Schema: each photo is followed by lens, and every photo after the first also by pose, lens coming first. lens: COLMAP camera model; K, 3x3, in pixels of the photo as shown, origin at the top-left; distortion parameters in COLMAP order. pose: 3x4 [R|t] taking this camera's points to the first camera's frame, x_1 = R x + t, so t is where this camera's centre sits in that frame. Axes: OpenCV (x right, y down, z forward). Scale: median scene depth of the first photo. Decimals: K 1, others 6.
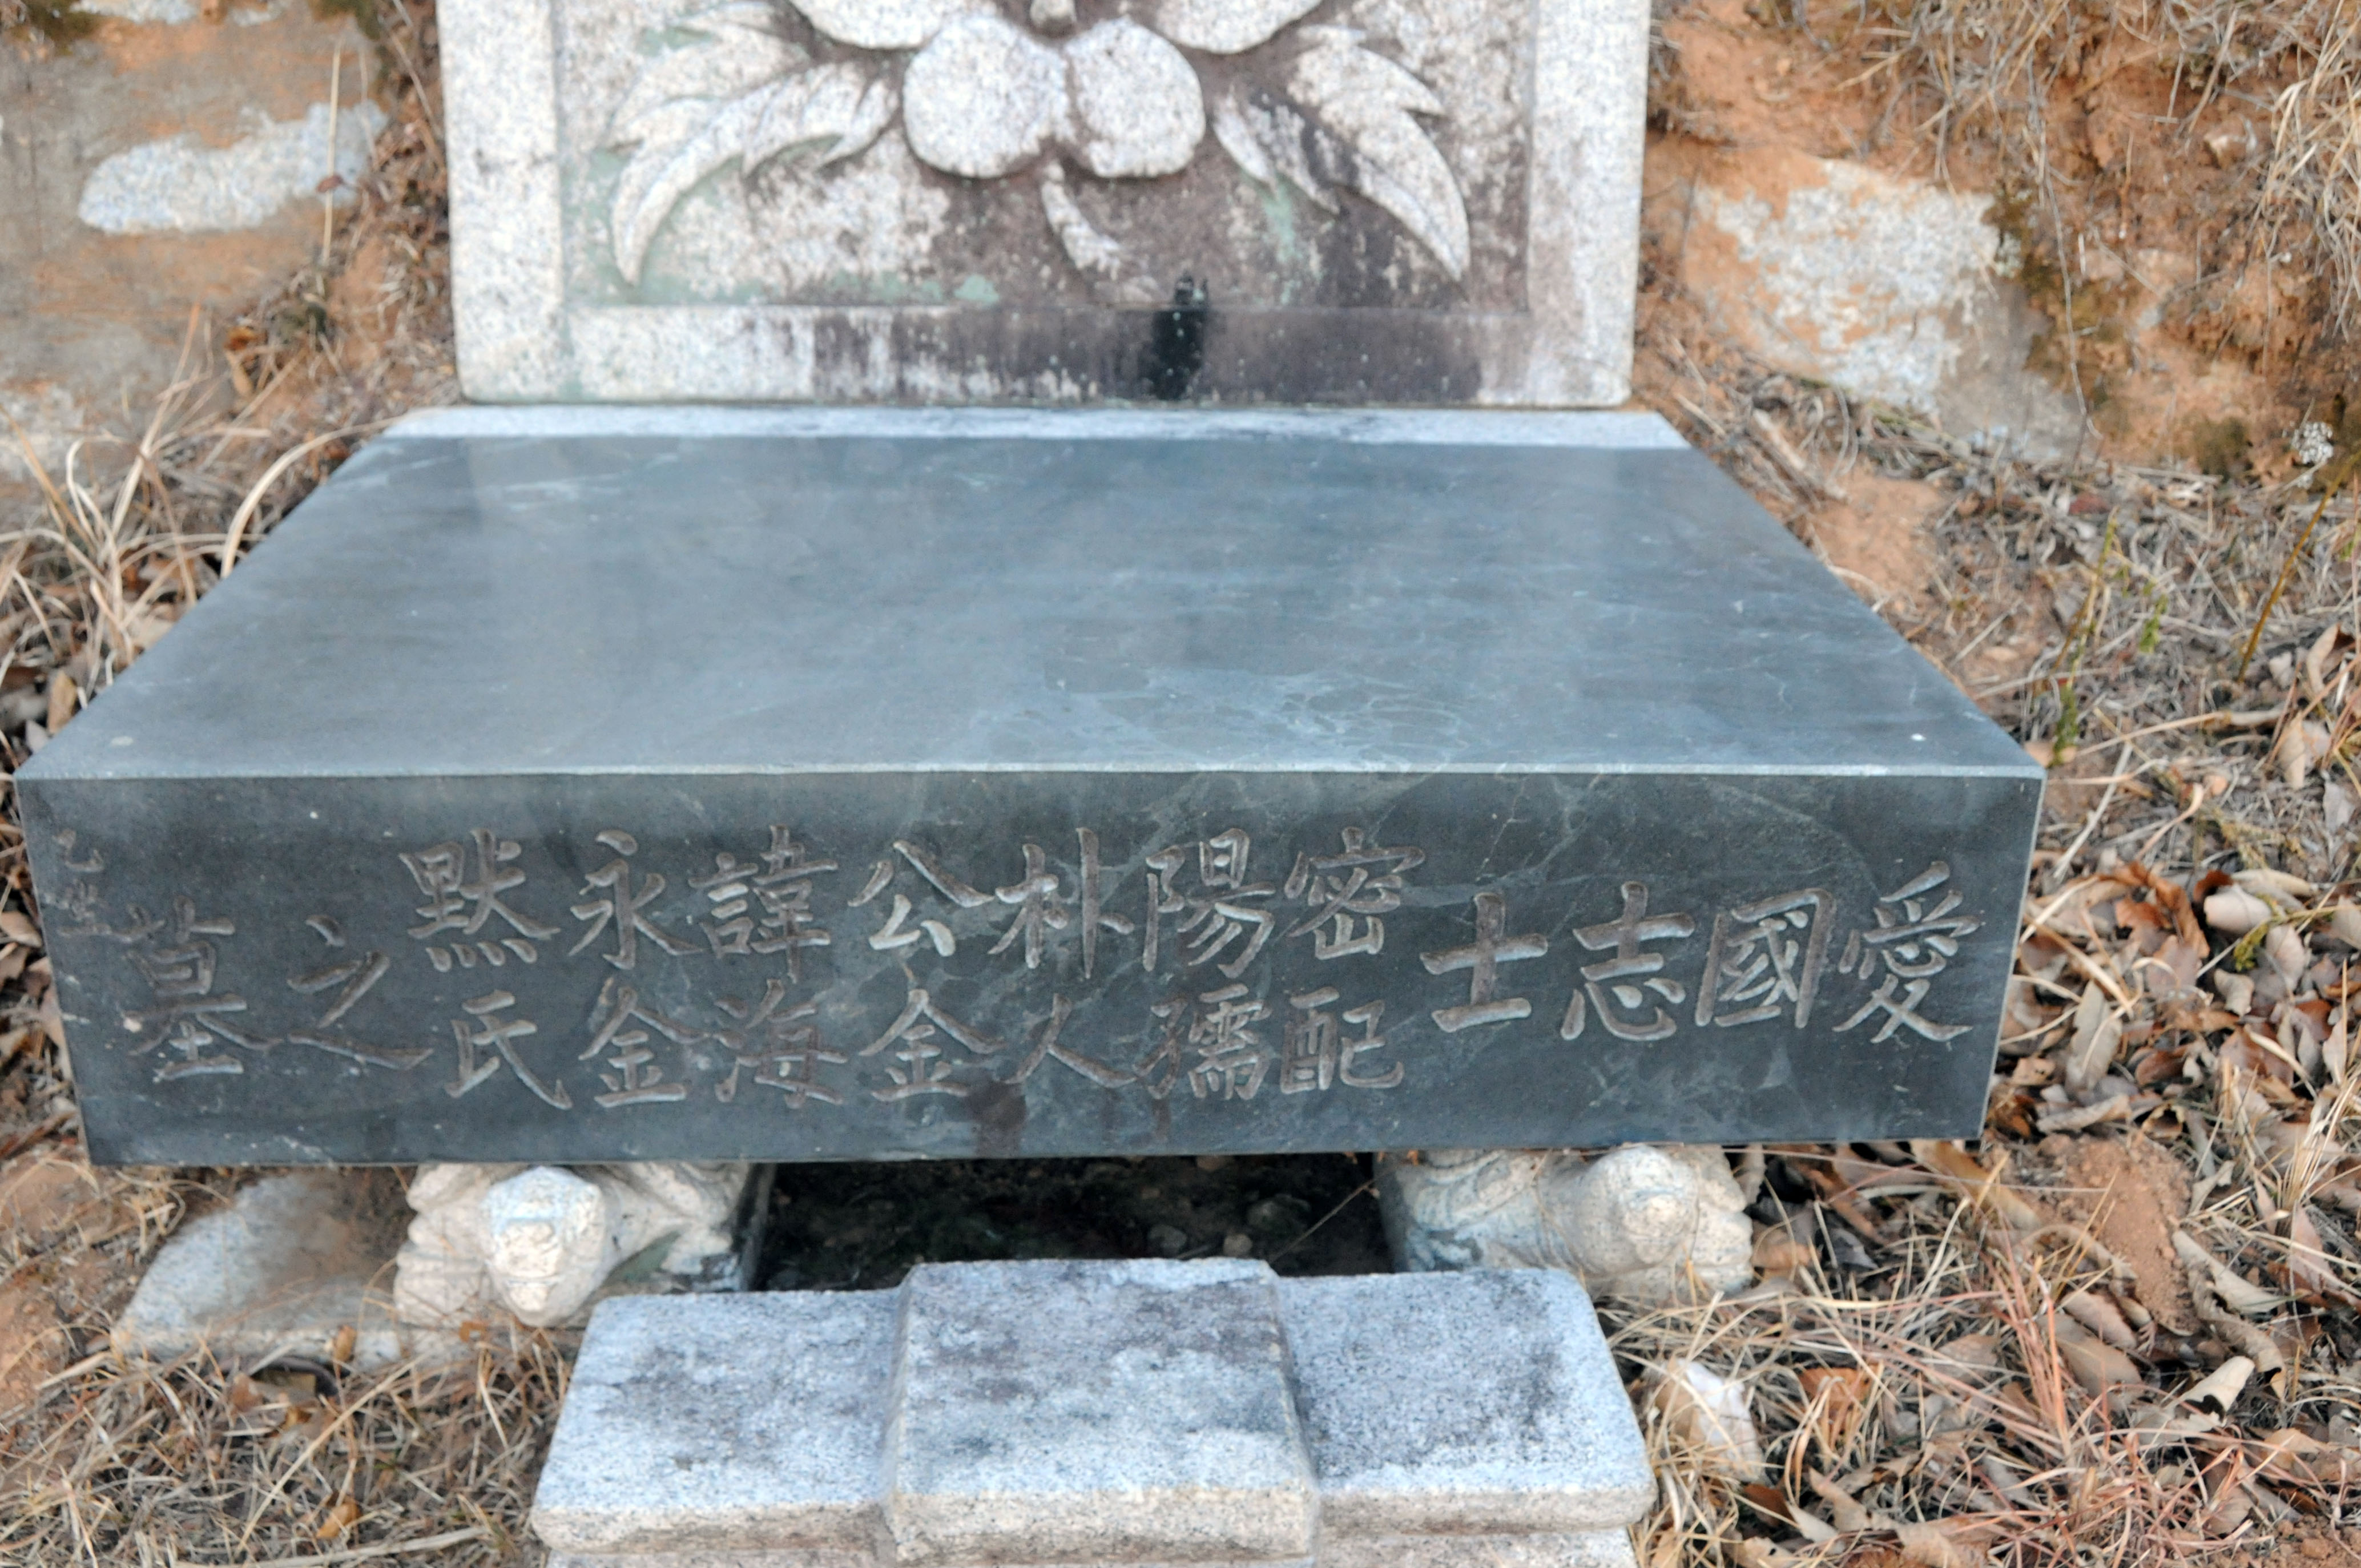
lens RADIAL K [[2239.2, 0, 1132.1], [0, 2239.2, 787.4], [0, 0, 1]] dist [-0.036508, 0.000000]
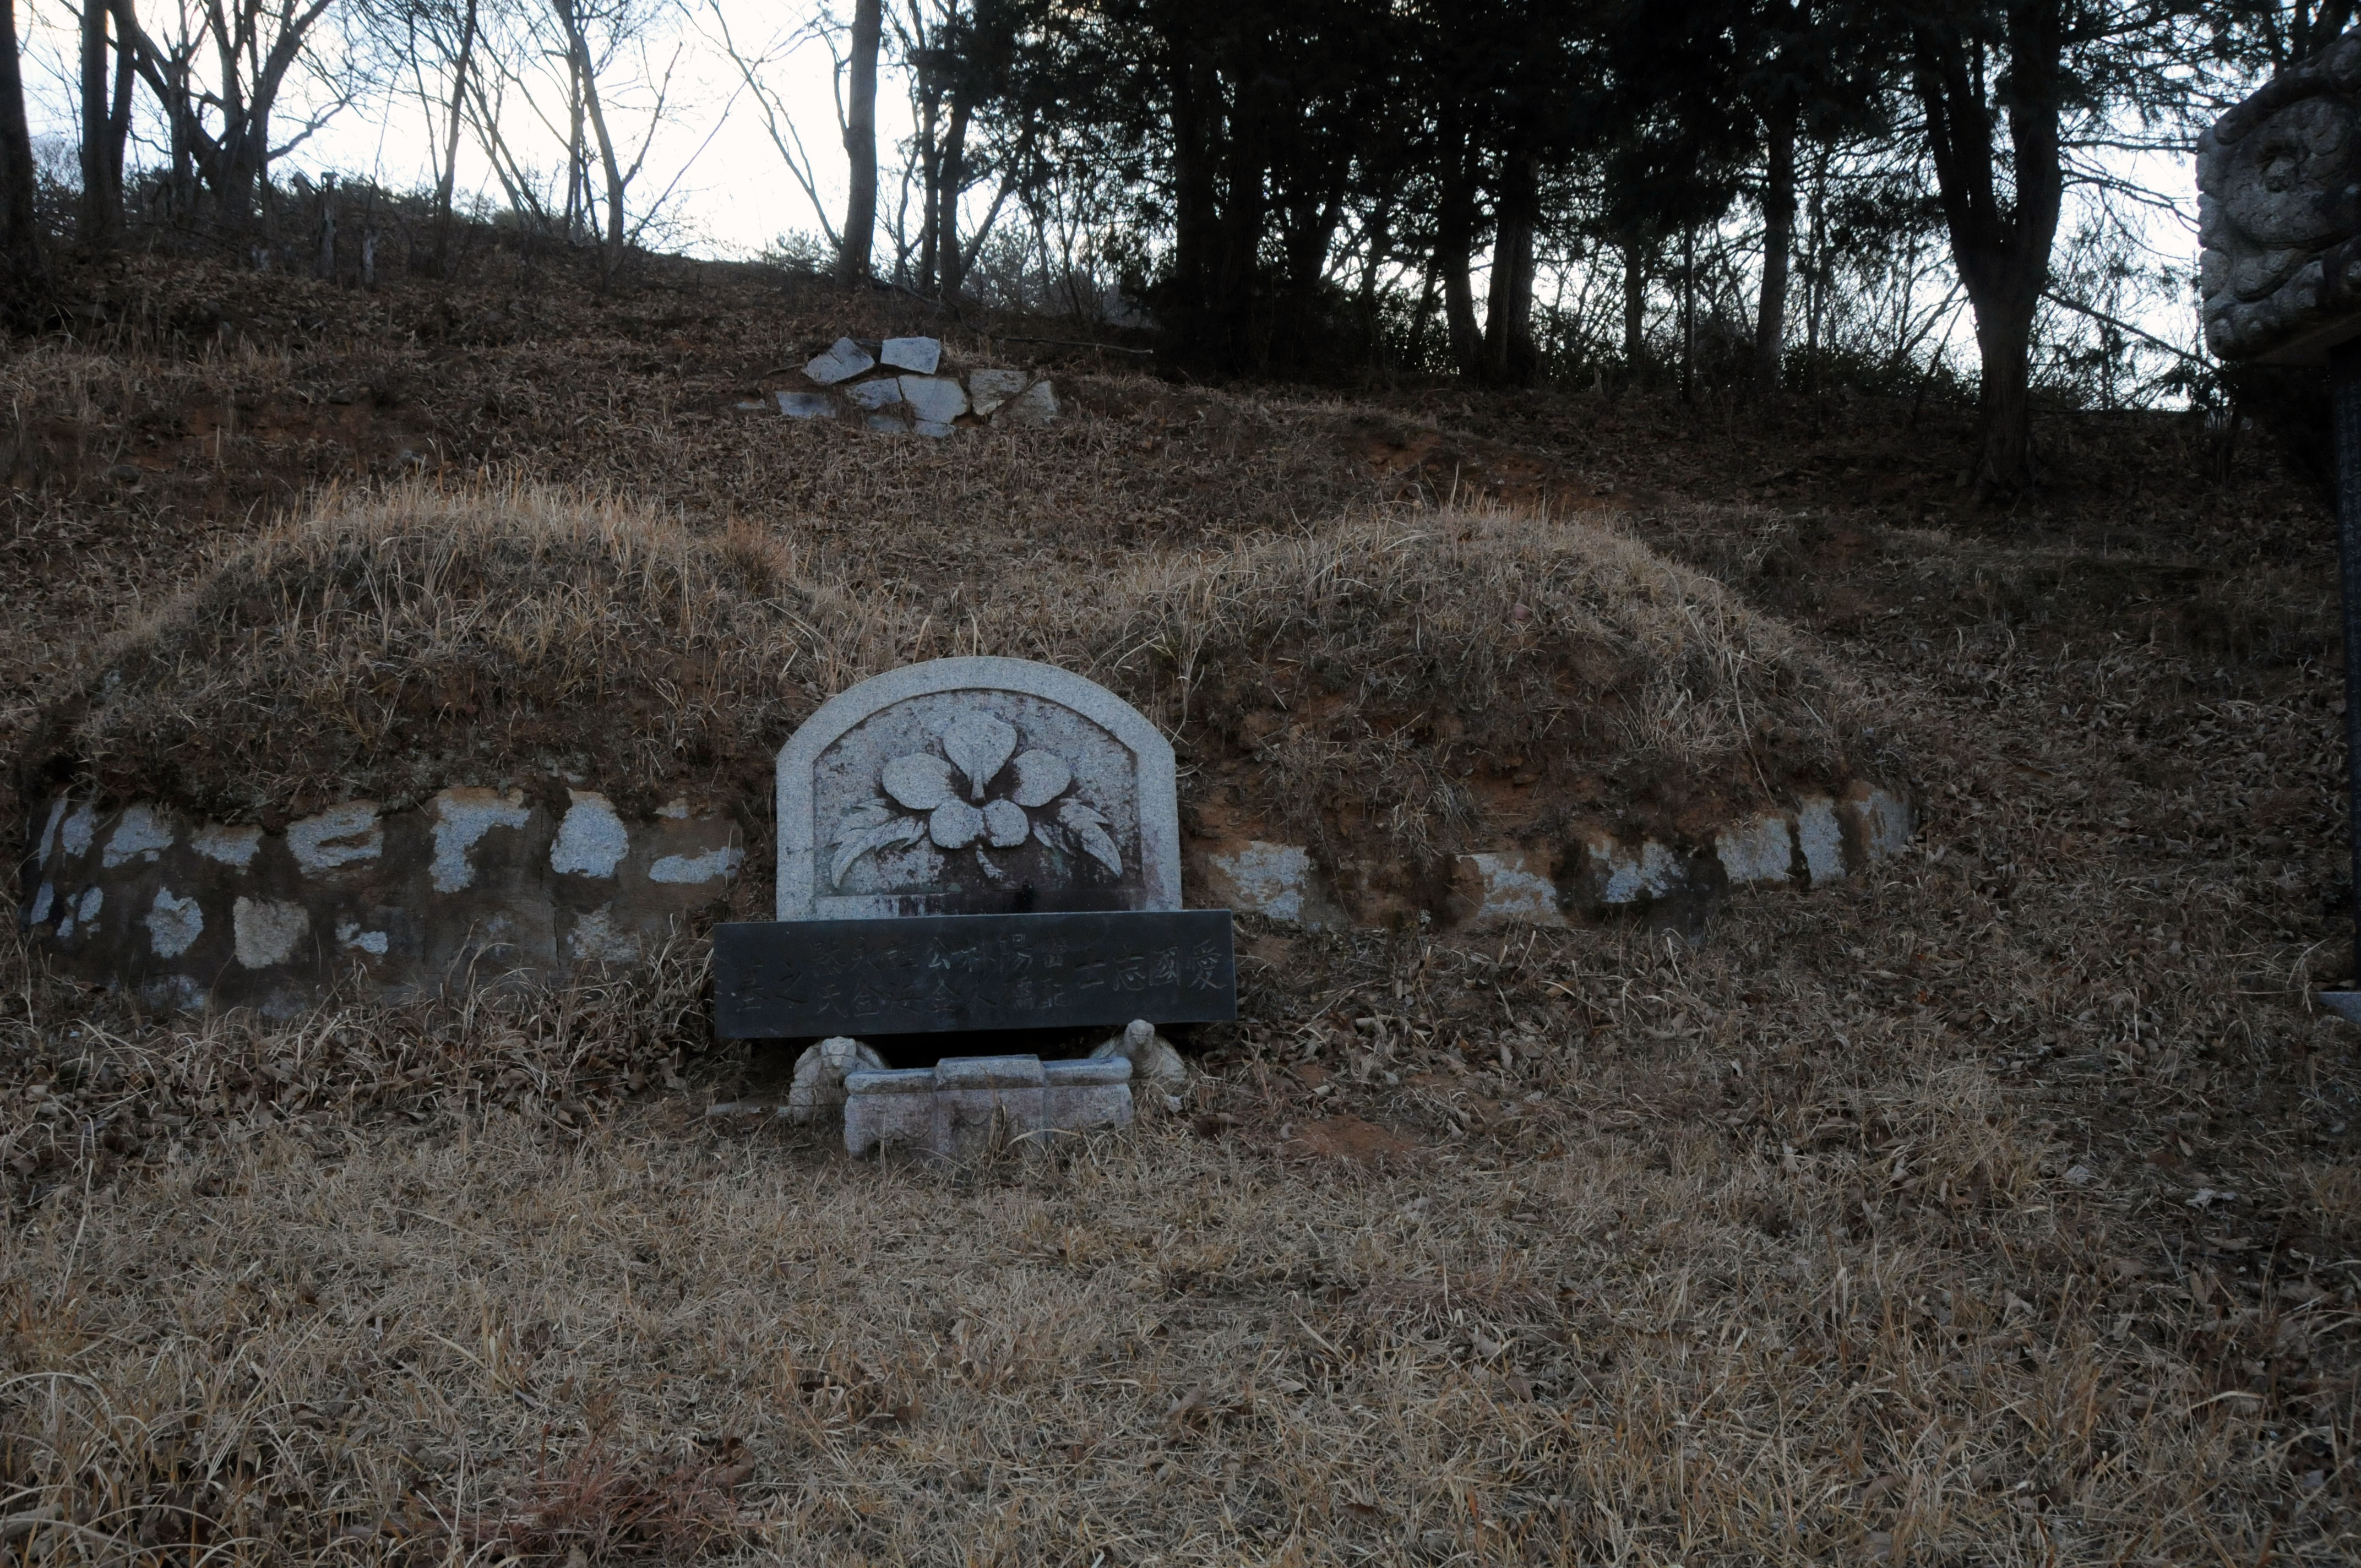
lens RADIAL K [[1816.3, 0, 1165.0], [0, 1816.3, 791.0], [0, 0, 1]] dist [-0.136572, 0.072348]
pose [[0.997350, -0.047474, 0.055126, 0.081470], [0.067605, 0.884707, -0.461219, 0.787851], [-0.026875, 0.463724, 0.885572, -1.181211]]
